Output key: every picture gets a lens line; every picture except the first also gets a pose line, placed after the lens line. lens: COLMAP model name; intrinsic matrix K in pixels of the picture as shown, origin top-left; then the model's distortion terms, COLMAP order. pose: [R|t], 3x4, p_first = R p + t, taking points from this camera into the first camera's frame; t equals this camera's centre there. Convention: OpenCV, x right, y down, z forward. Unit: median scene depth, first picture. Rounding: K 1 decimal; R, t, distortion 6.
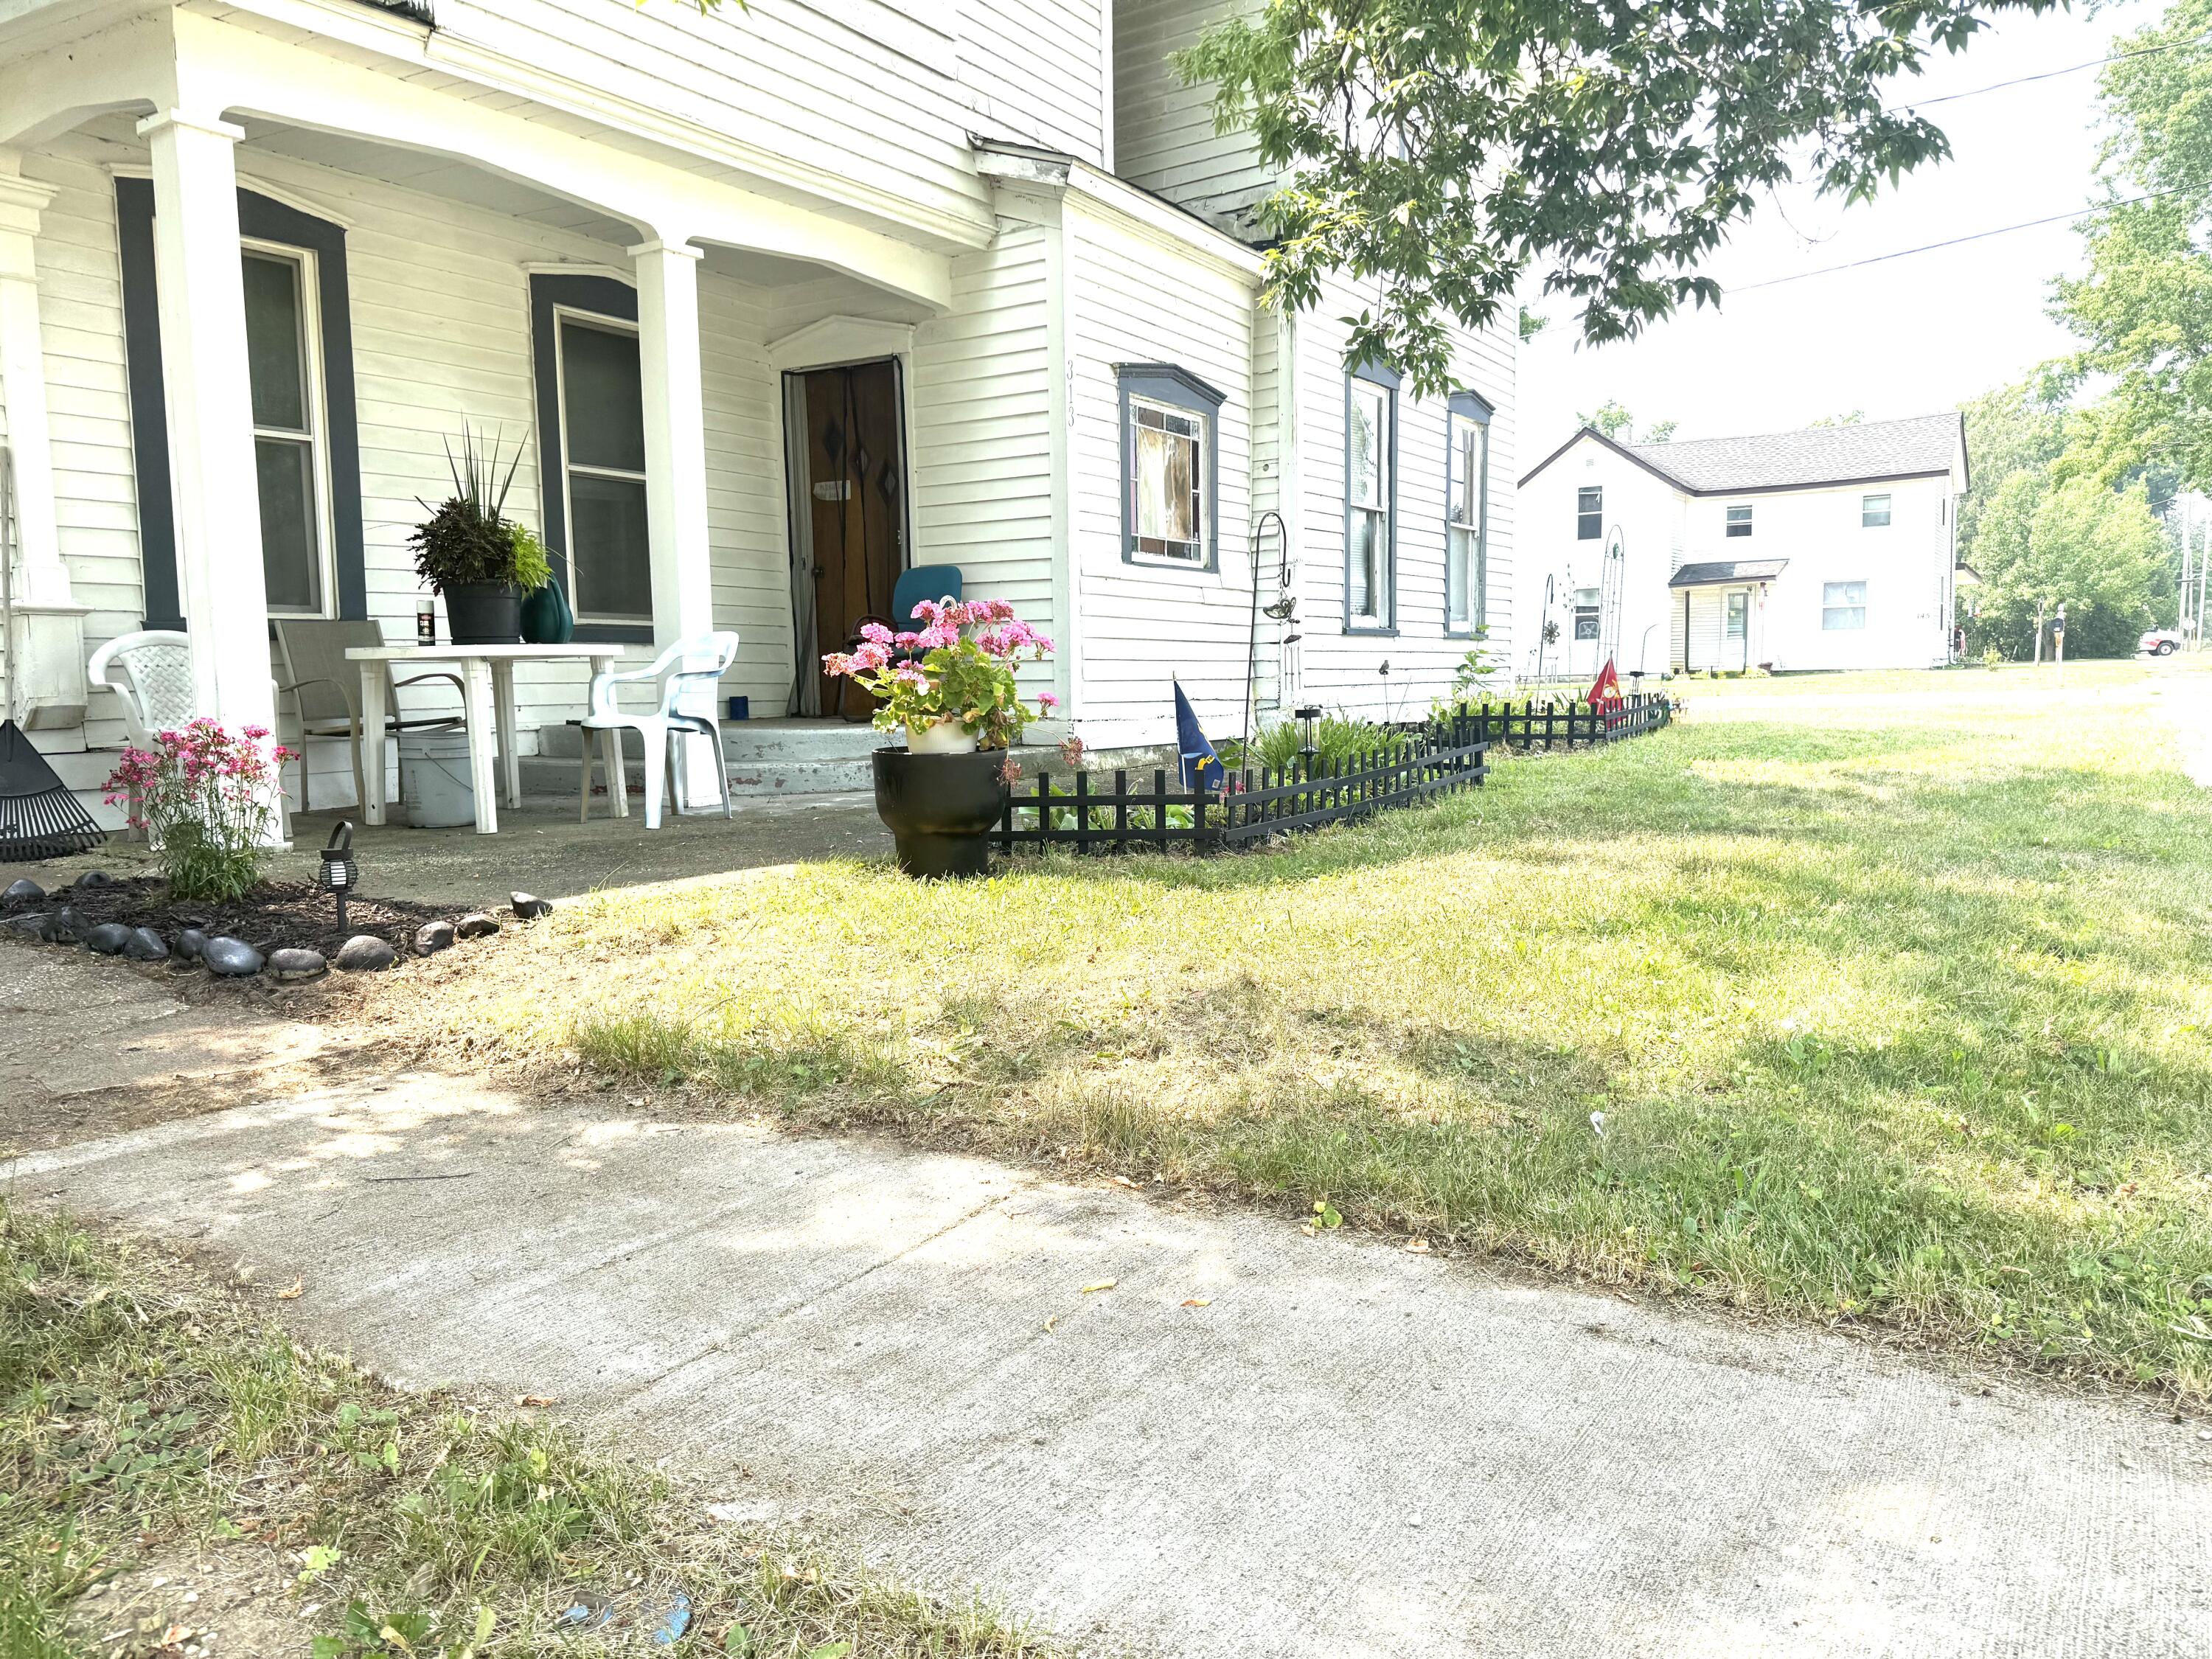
lens RADIAL K [[1547.1, 0, 1125.9], [0, 1547.1, 849.8], [0, 0, 1]] dist [0.082003, -0.100177]
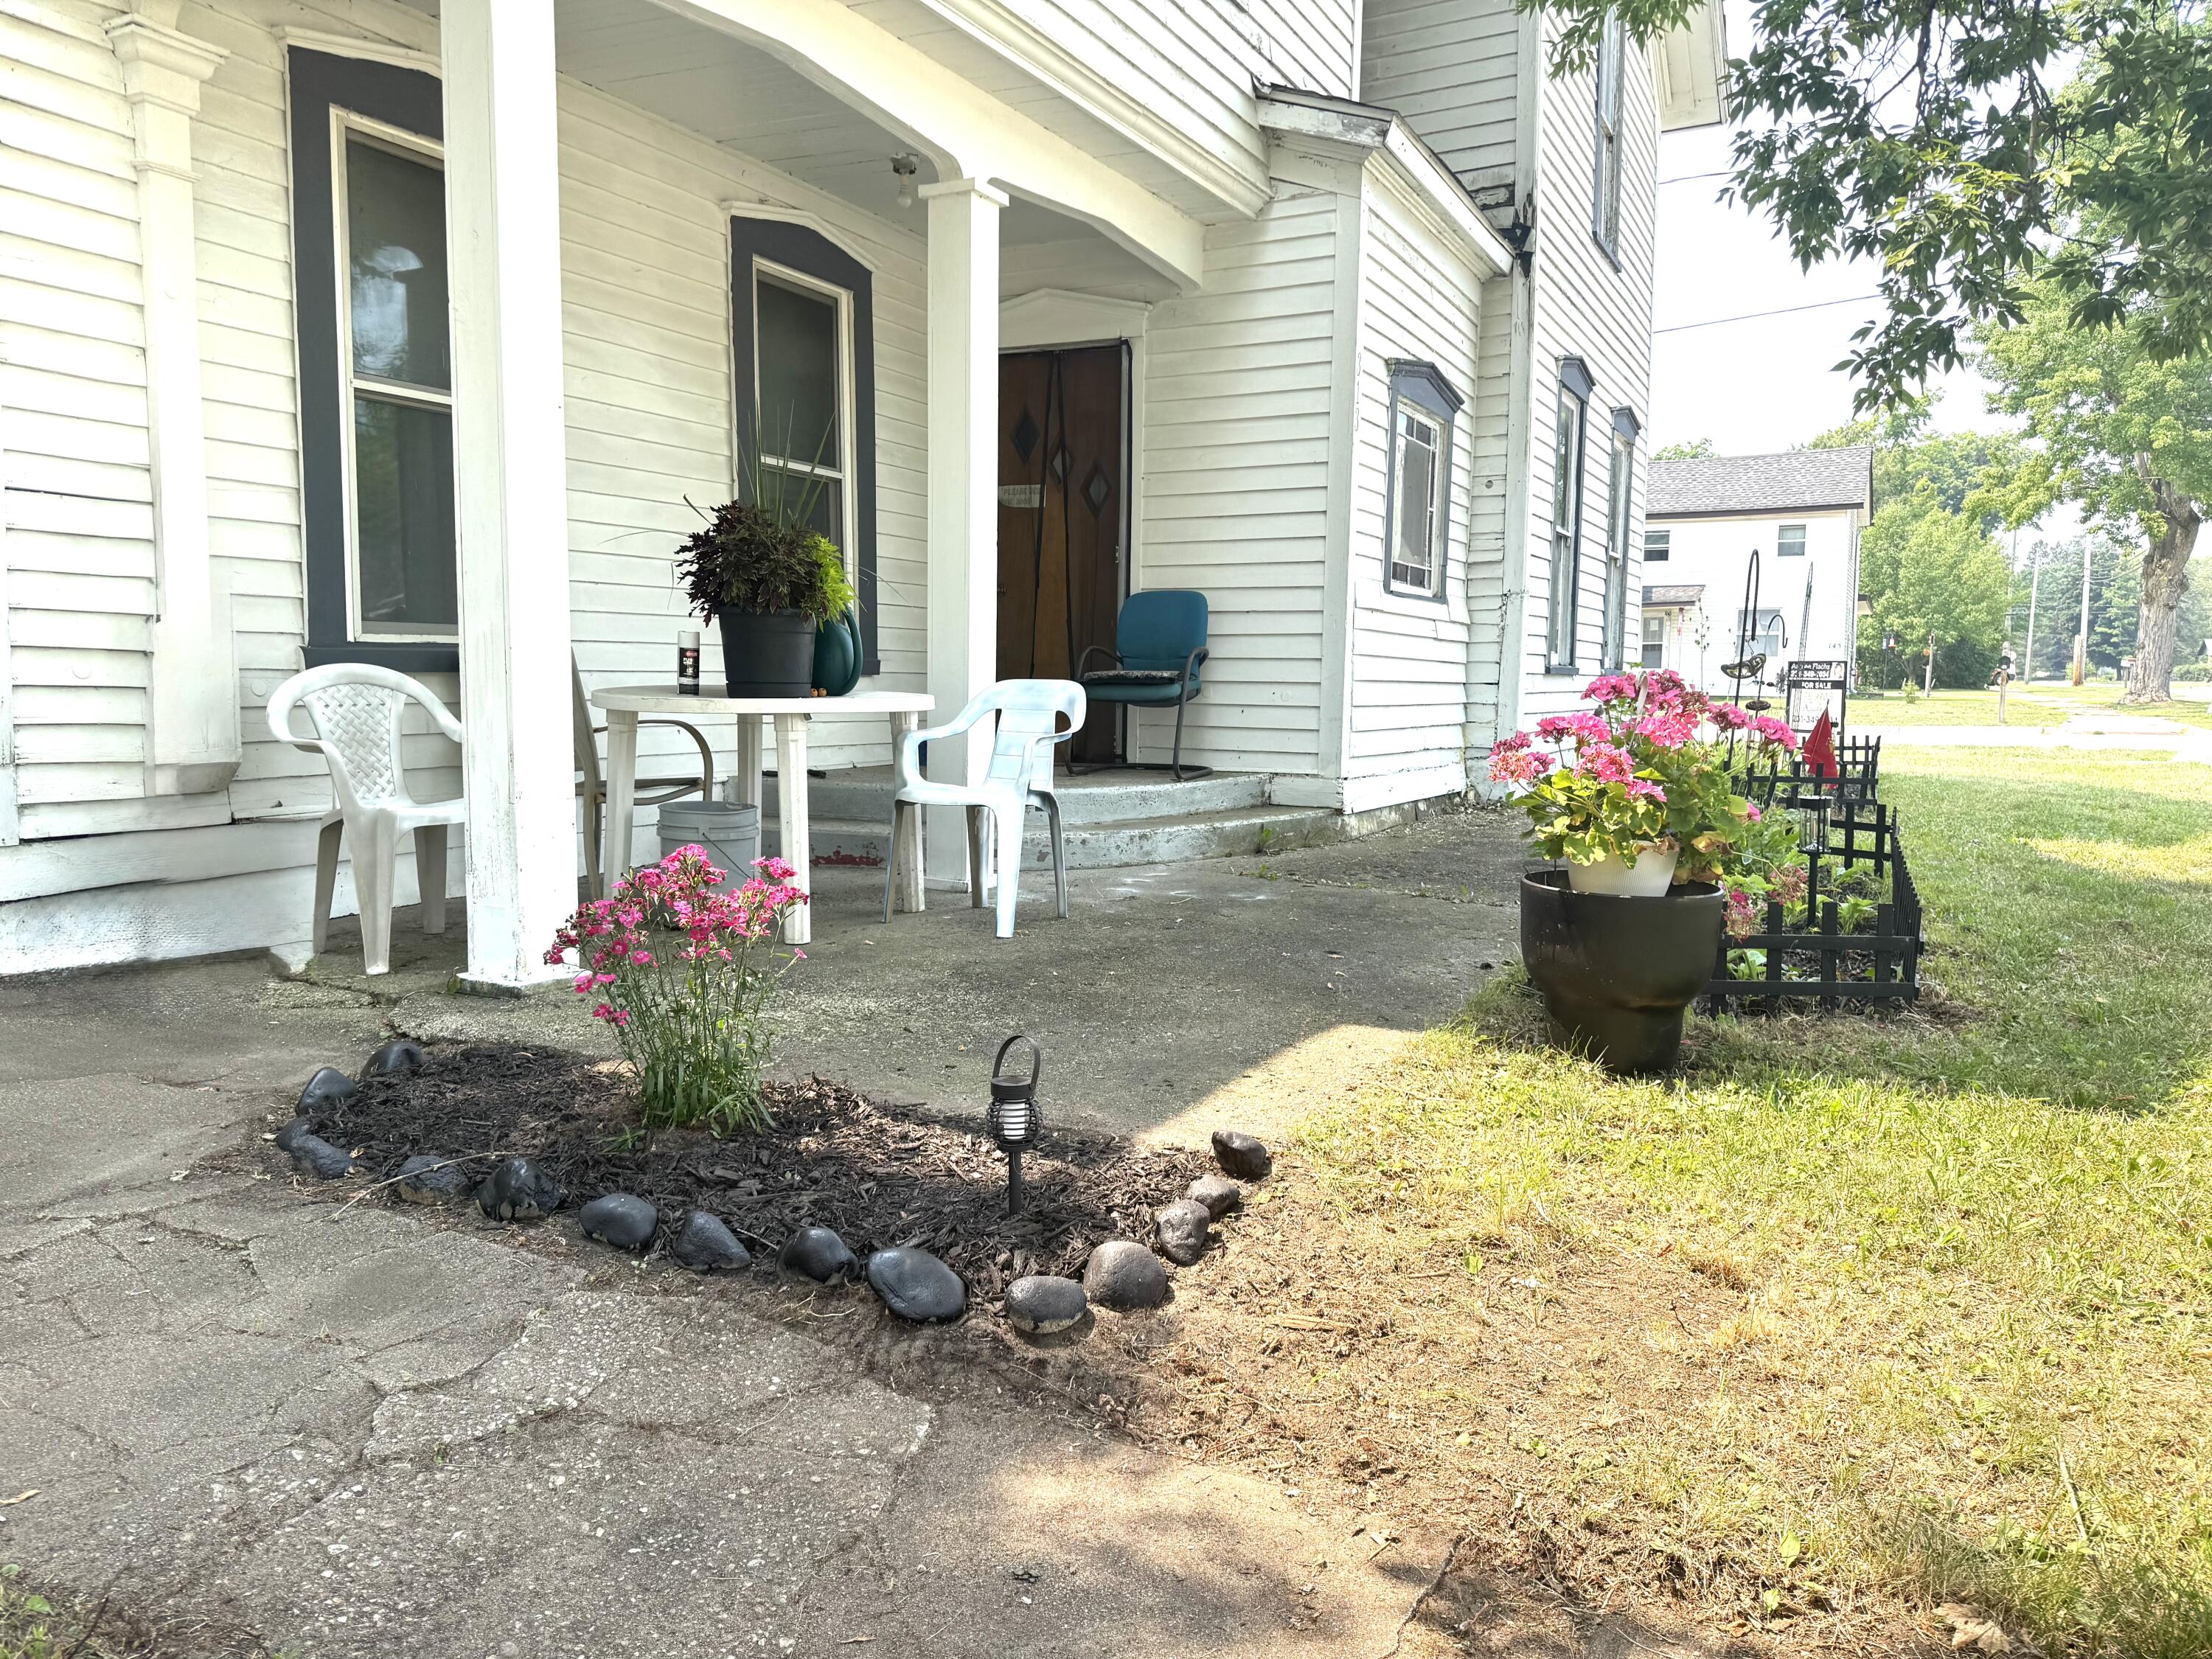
lens RADIAL K [[1543.3, 0, 1106.7], [0, 1543.3, 845.8], [0, 0, 1]] dist [0.070490, -0.085840]
pose [[0.995665, 0.017944, 0.091267, -0.312858], [-0.017854, 0.999839, -0.001803, -0.056733], [-0.091285, 0.000166, 0.995825, 0.225325]]
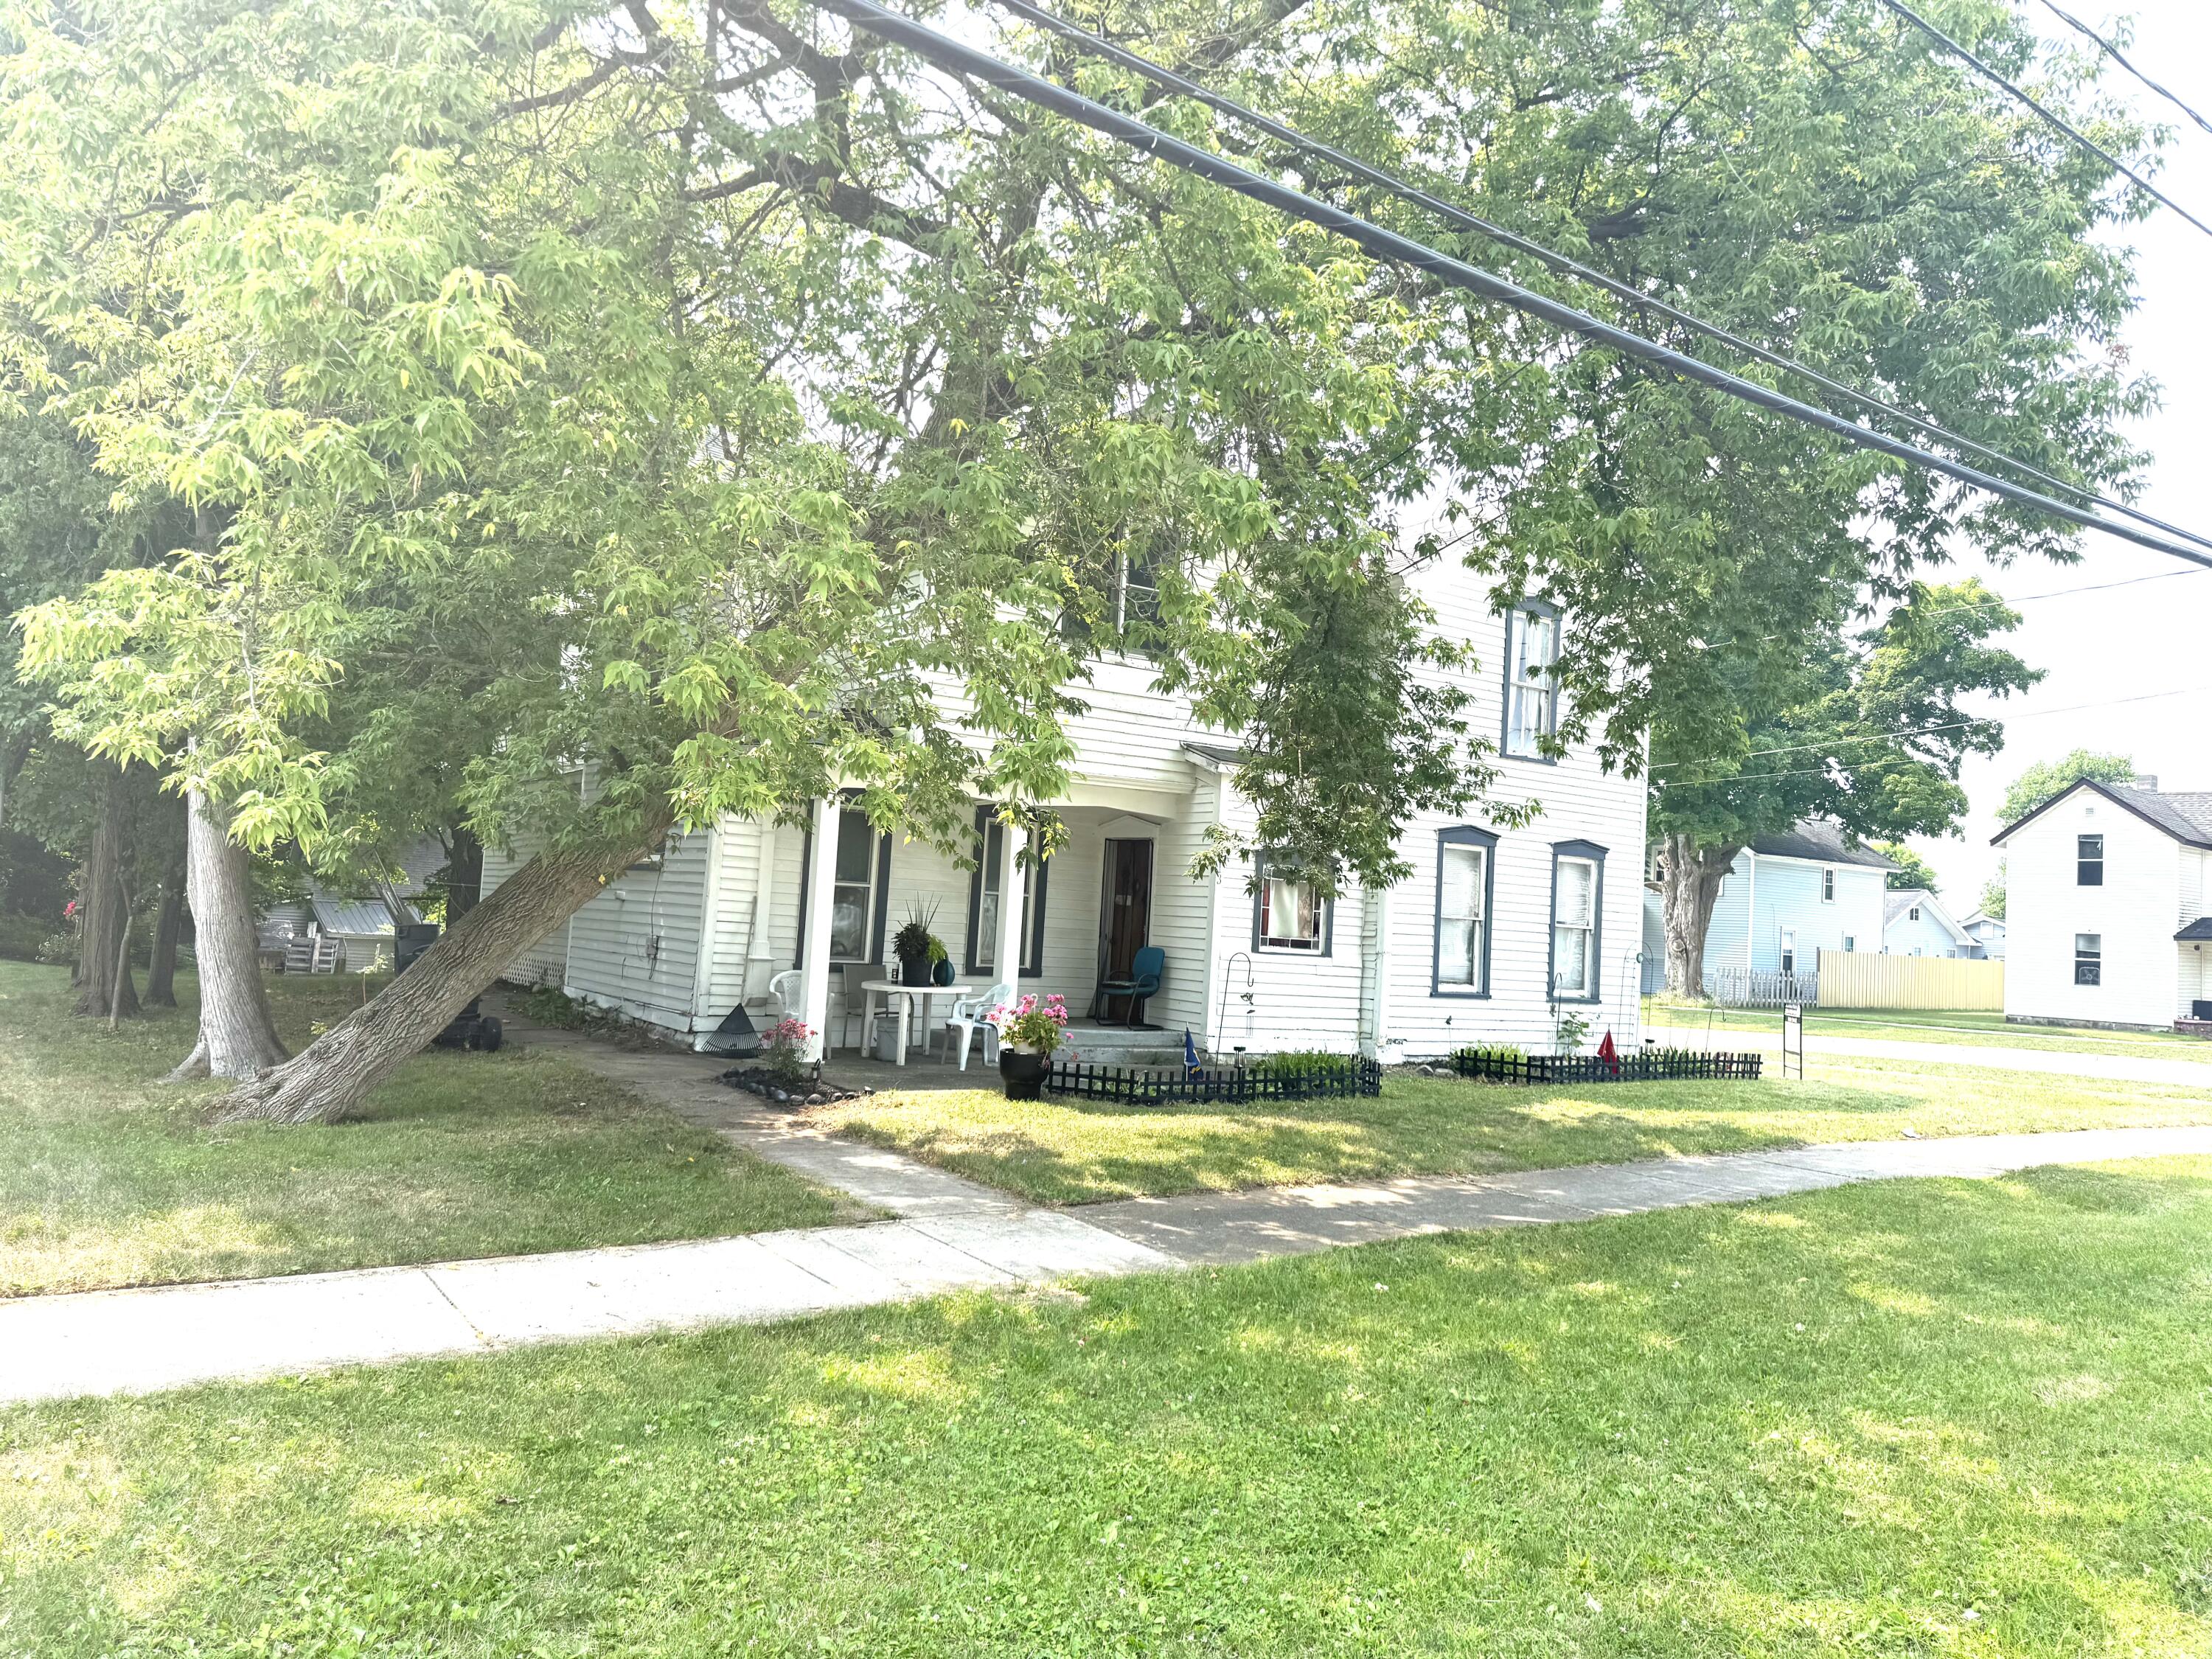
lens RADIAL K [[1543.3, 0, 1106.7], [0, 1543.3, 845.8], [0, 0, 1]] dist [0.070490, -0.085840]
pose [[0.920391, 0.048288, -0.388005, 0.742131], [-0.114275, 0.982237, -0.148832, -0.024033], [0.373926, 0.181323, 0.909561, -1.030525]]
